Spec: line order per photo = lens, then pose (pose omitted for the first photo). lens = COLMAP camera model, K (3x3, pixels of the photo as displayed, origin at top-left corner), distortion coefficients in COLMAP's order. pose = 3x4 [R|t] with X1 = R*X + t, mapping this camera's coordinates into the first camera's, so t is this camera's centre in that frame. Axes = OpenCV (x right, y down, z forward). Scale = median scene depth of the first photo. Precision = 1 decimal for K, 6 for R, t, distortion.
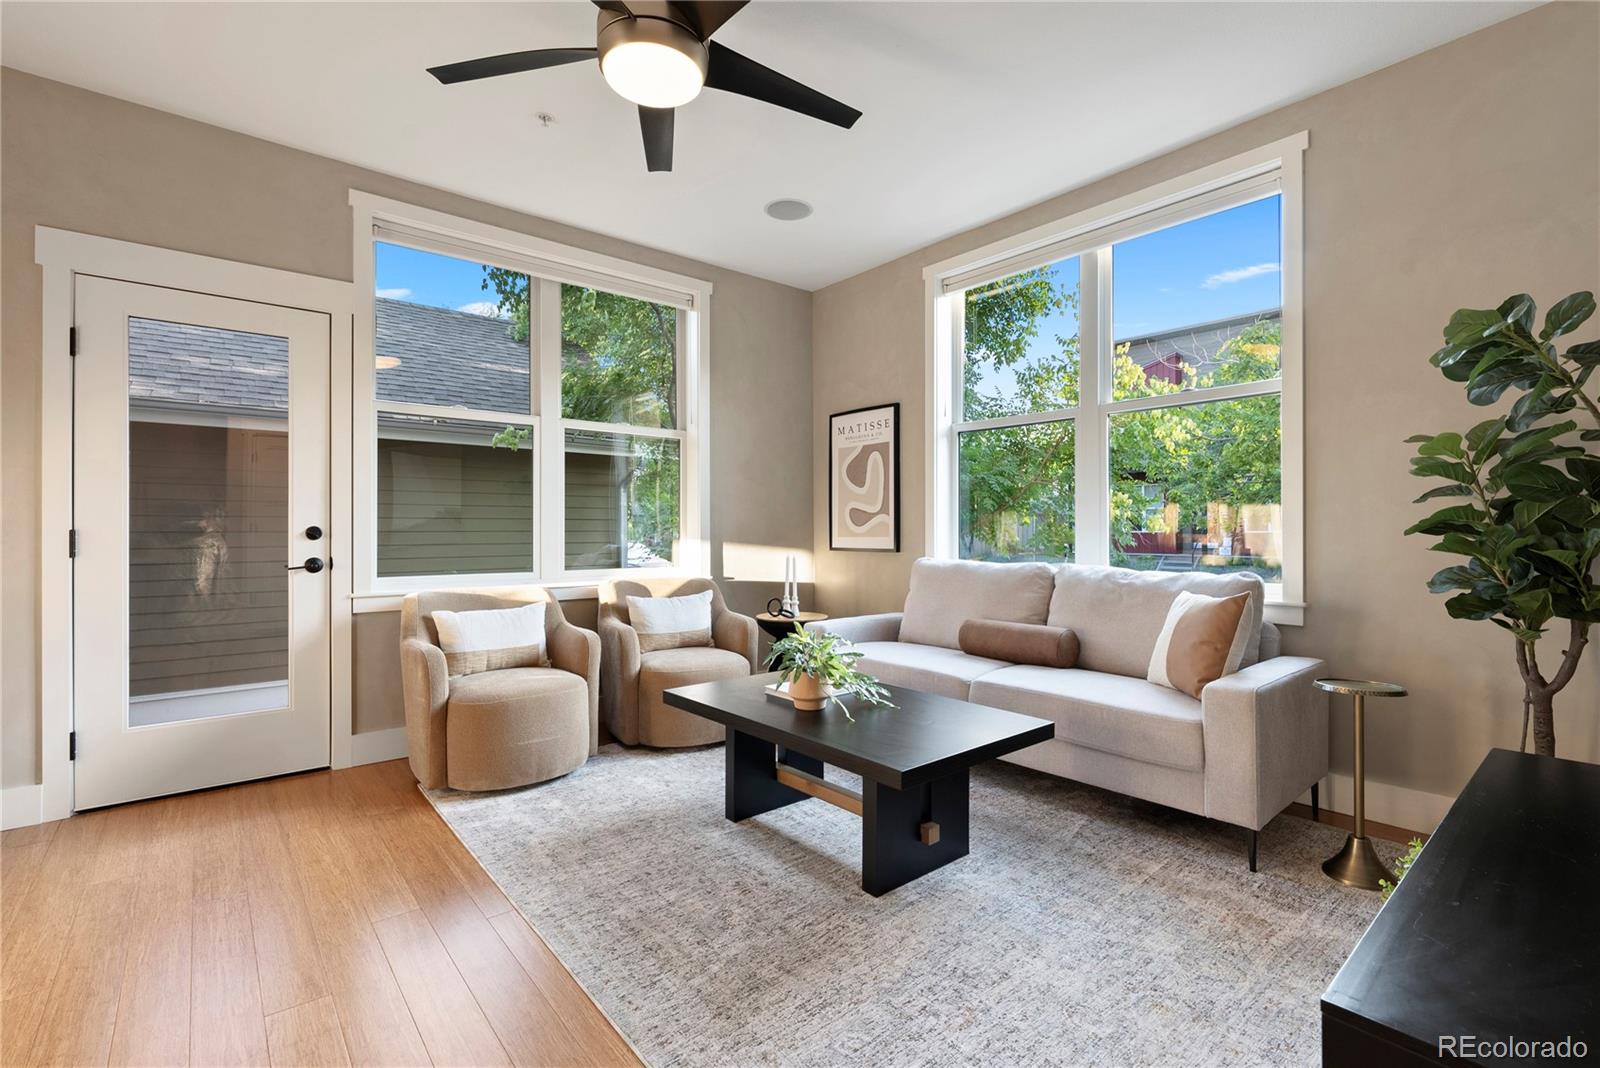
lens RADIAL K [[721.4, 0, 804.6], [0, 721.4, 530.2], [0, 0, 1]] dist [0.003661, 0.000253]
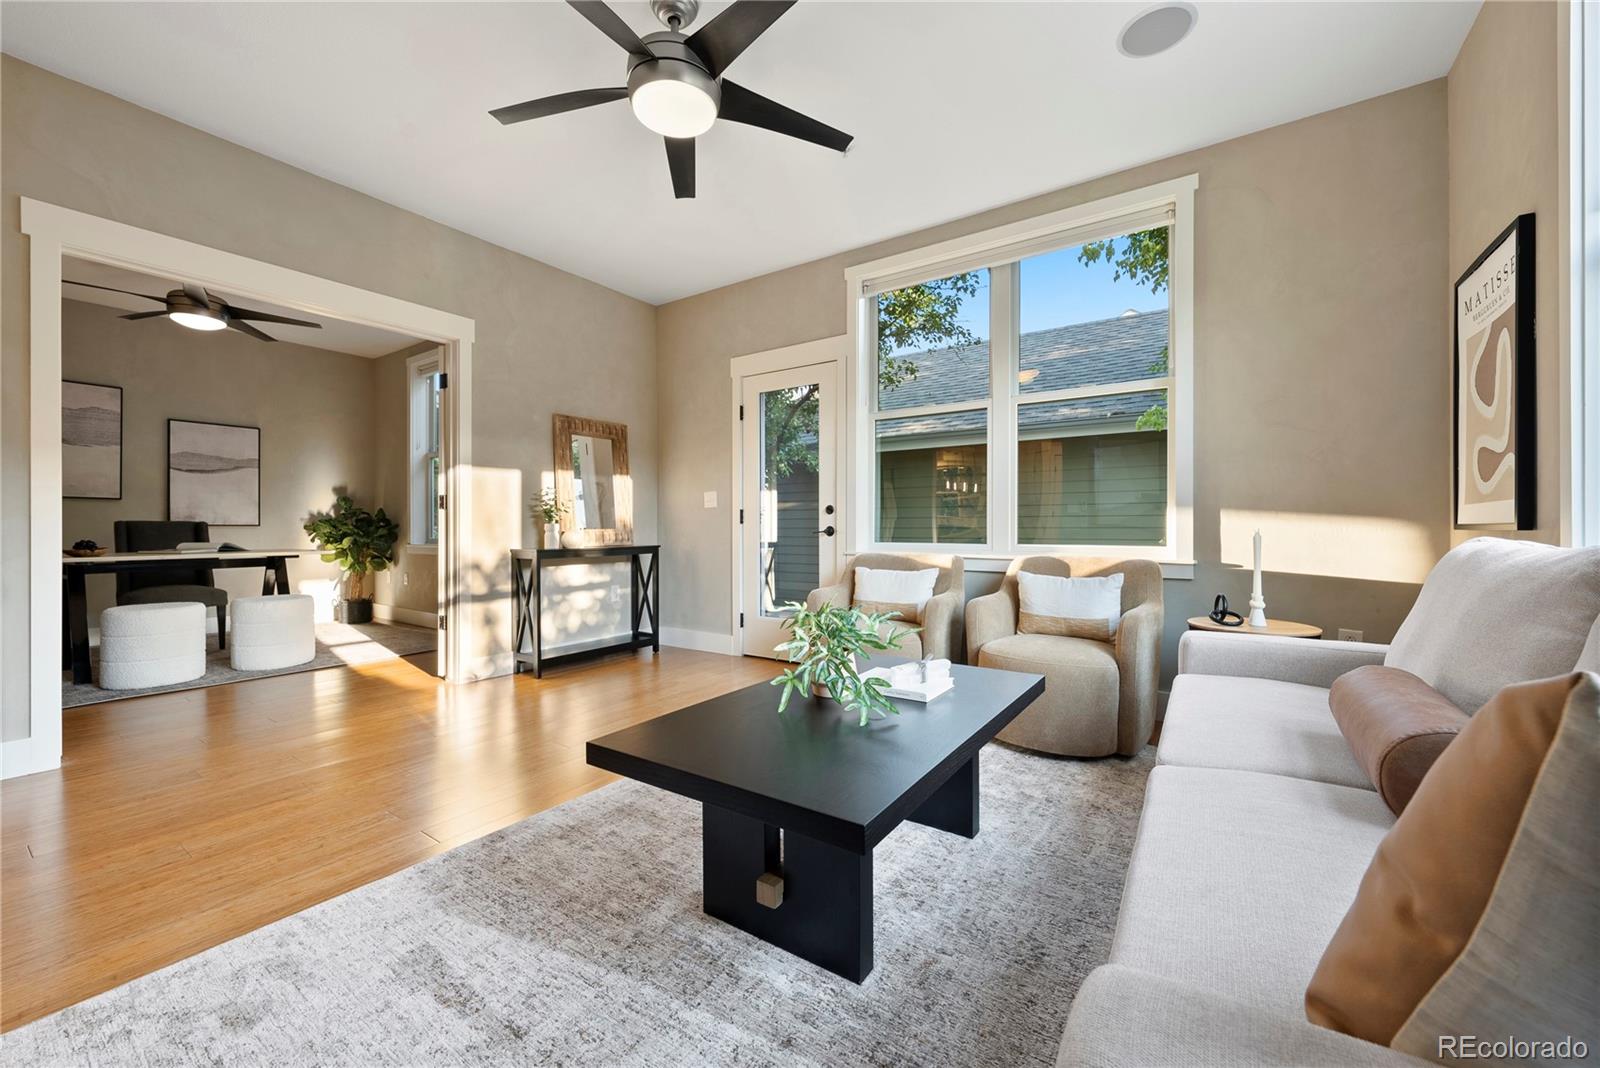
lens RADIAL K [[615.5, 0, 803.6], [0, 615.5, 529.2], [0, 0, 1]] dist [-0.000216, -0.000141]
pose [[0.273957, 0.003286, -0.961736, 0.420693], [-0.000589, 0.999995, 0.003249, 0.032270], [0.961742, -0.000324, 0.273958, 0.471700]]
